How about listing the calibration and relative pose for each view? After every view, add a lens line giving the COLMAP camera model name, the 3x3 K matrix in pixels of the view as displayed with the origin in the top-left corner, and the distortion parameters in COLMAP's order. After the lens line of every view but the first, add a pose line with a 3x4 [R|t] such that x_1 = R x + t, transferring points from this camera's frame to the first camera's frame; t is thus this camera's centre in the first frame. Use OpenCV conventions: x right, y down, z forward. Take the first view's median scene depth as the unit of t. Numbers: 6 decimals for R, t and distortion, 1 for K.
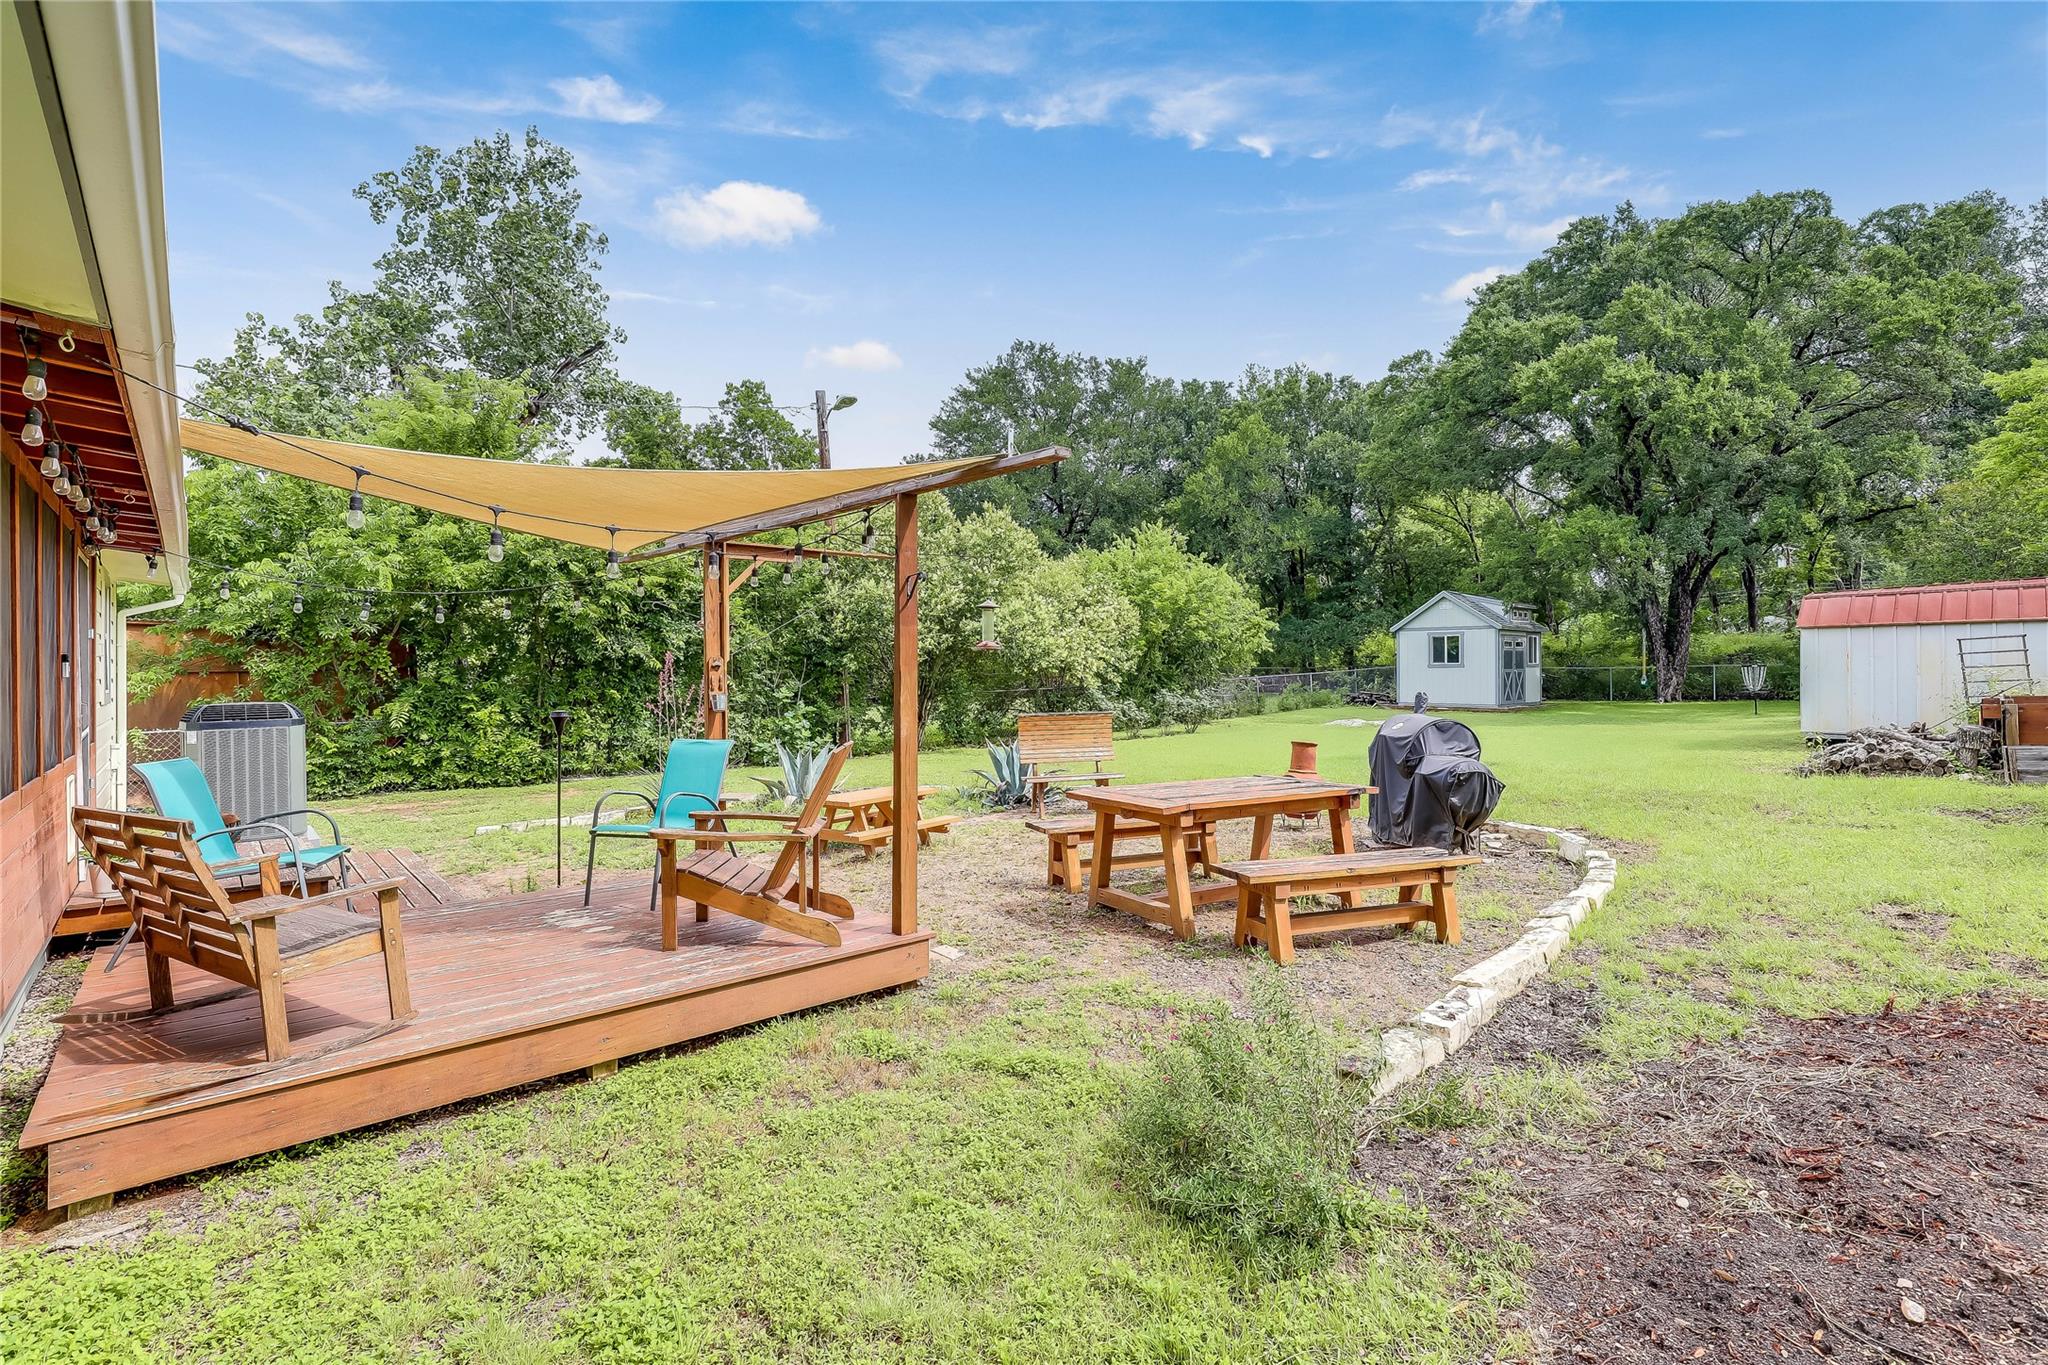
lens RADIAL K [[940.0, 0, 1025.9], [0, 940.0, 674.9], [0, 0, 1]] dist [-0.017168, 0.000449]
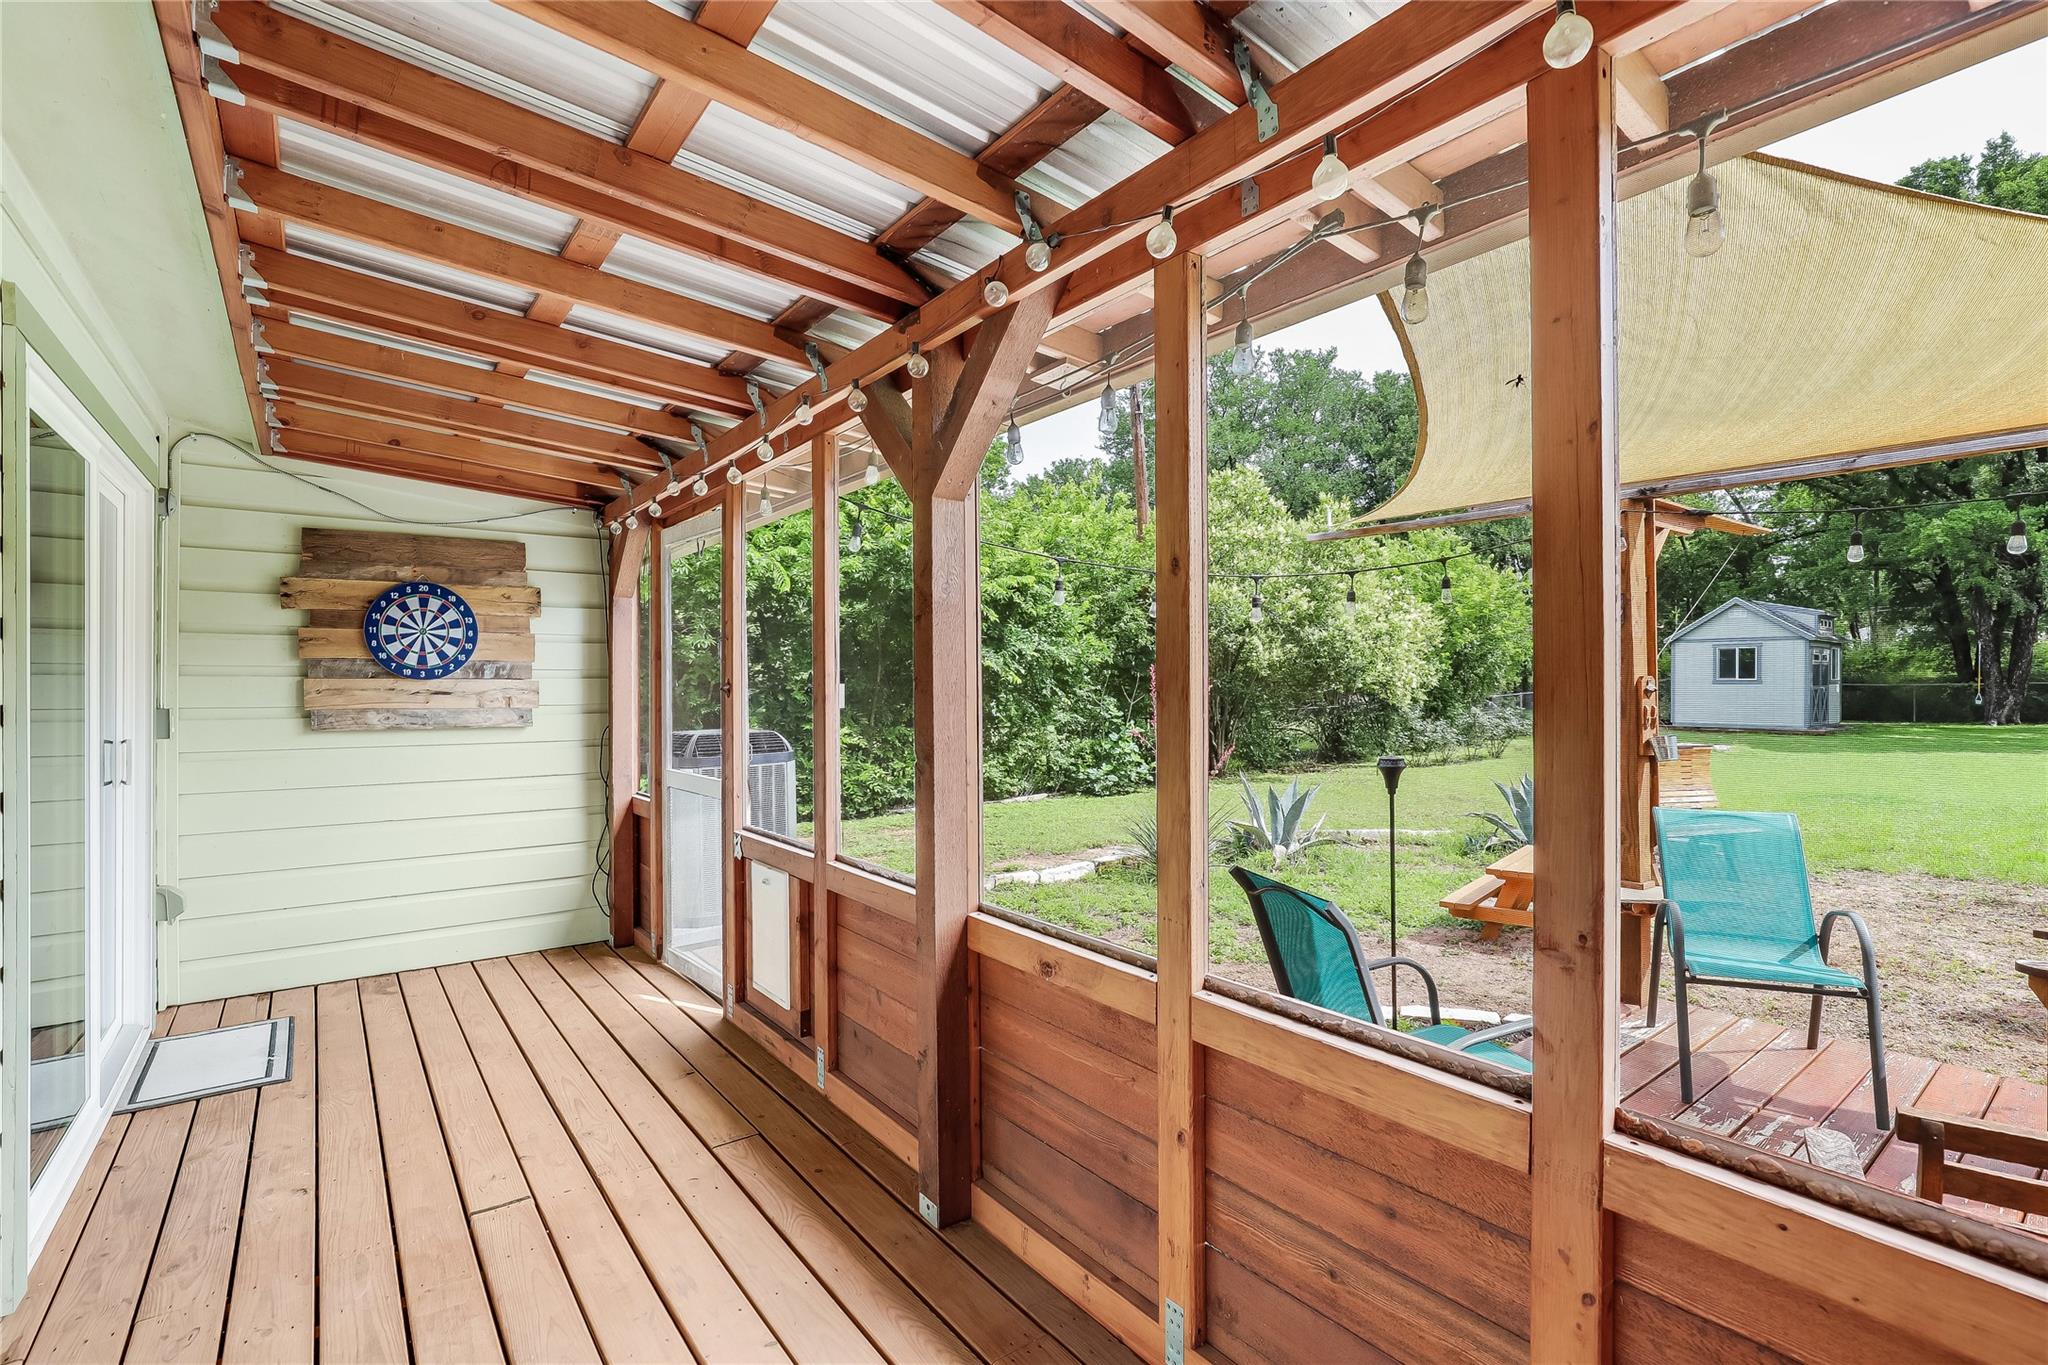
lens RADIAL K [[957.1, 0, 1038.5], [0, 957.1, 683.9], [0, 0, 1]] dist [-0.024746, 0.006067]
pose [[0.995108, 0.004293, -0.098700, -0.115682], [-0.004643, 0.999984, -0.003312, -0.001616], [0.098684, 0.003754, 0.995112, 0.053339]]
